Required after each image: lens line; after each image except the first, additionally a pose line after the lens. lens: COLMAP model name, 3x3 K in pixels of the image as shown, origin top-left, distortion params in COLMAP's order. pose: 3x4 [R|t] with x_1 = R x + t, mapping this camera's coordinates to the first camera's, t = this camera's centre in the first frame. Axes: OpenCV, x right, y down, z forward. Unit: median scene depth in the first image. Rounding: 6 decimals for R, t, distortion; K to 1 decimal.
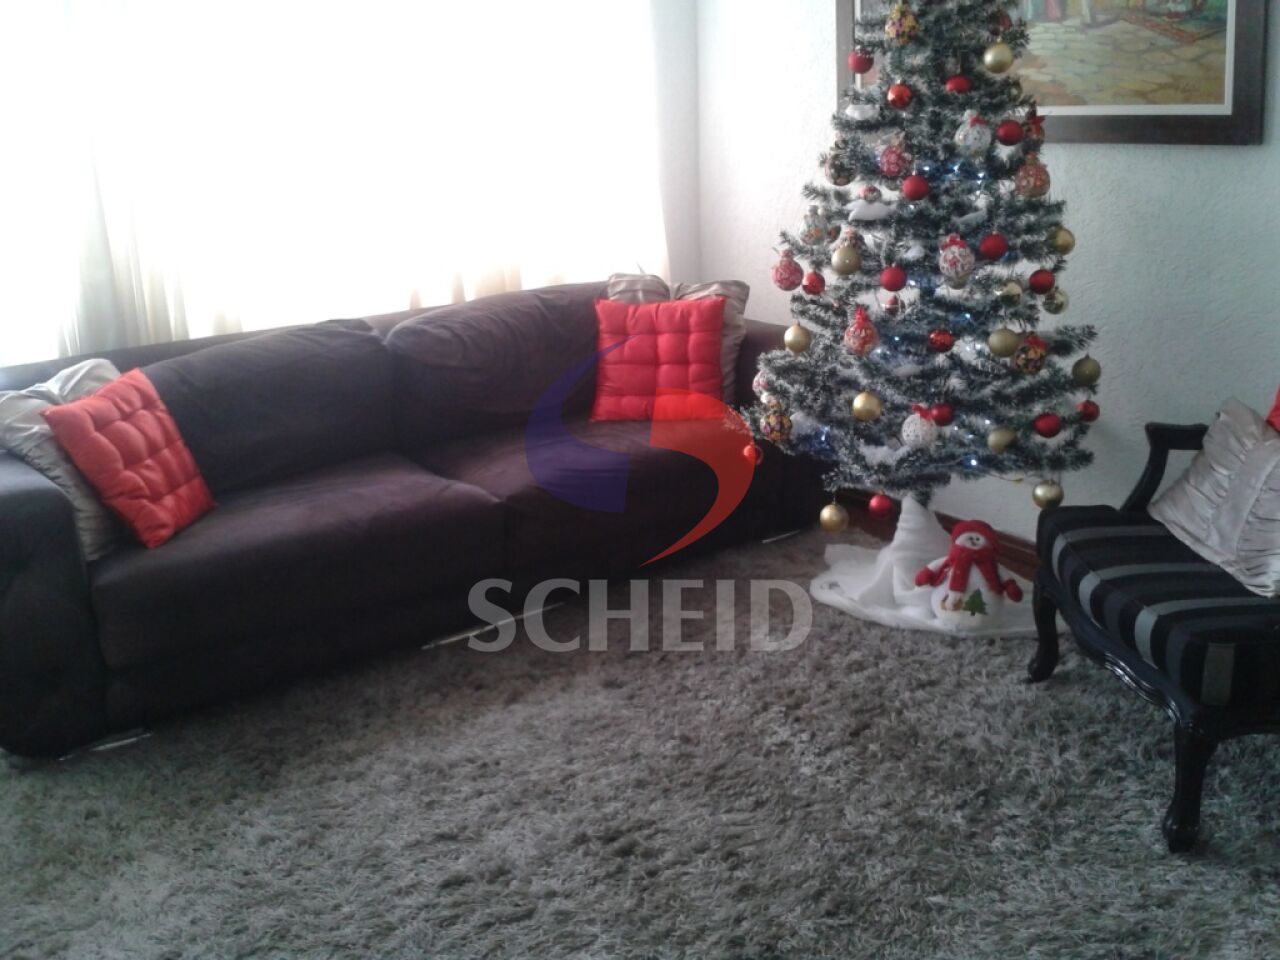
lens RADIAL K [[1260.2, 0, 637.0], [0, 1260.2, 459.8], [0, 0, 1]] dist [0.140521, -0.391451]
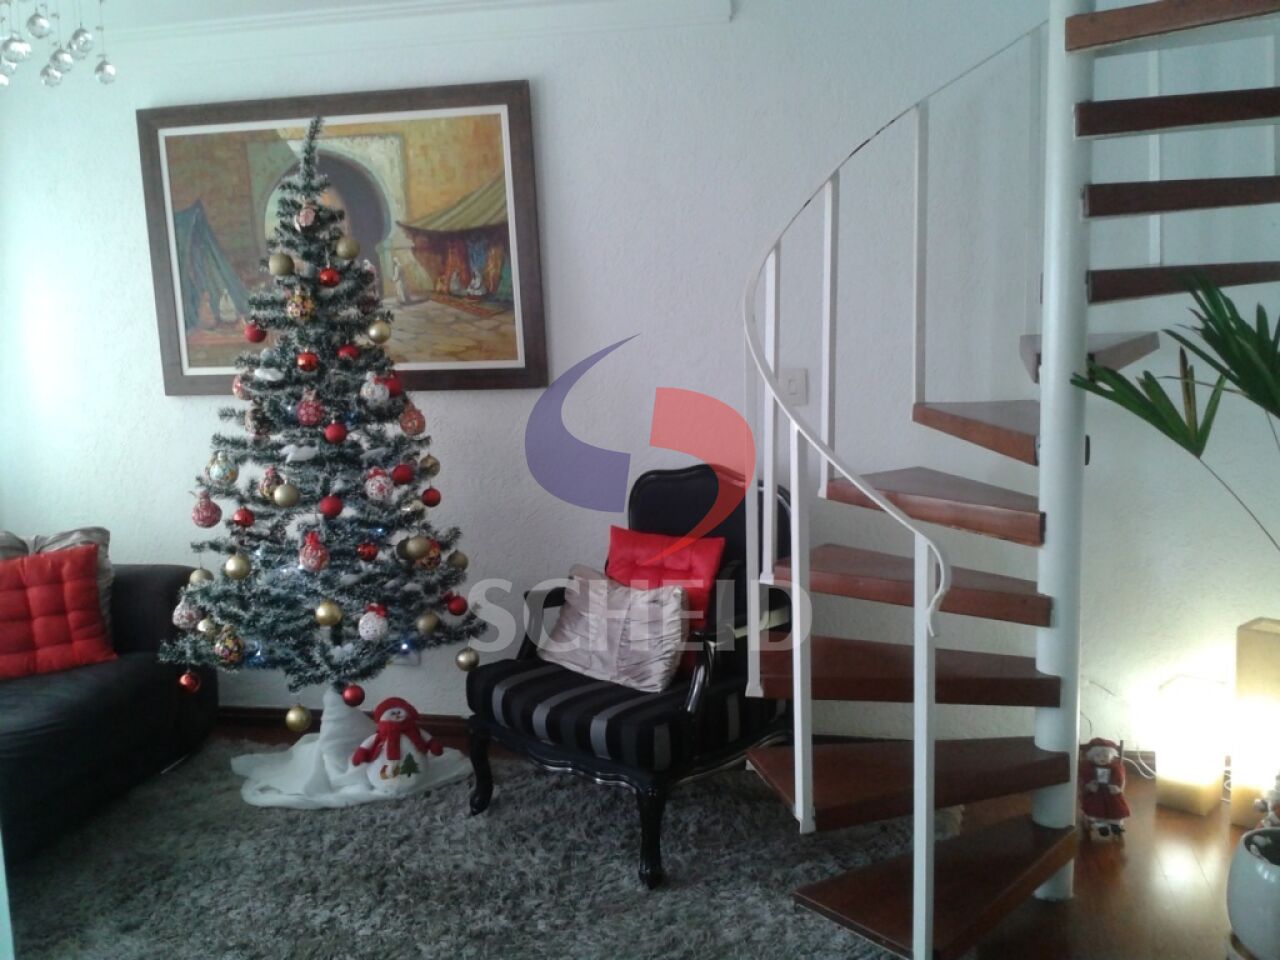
lens RADIAL K [[1214.2, 0, 639.7], [0, 1214.2, 453.0], [0, 0, 1]] dist [0.170707, -0.376021]
pose [[0.758331, -0.074739, 0.647571, -0.317249], [0.187937, 0.976291, -0.107403, -0.010509], [-0.624191, 0.203150, 0.754398, -0.077619]]
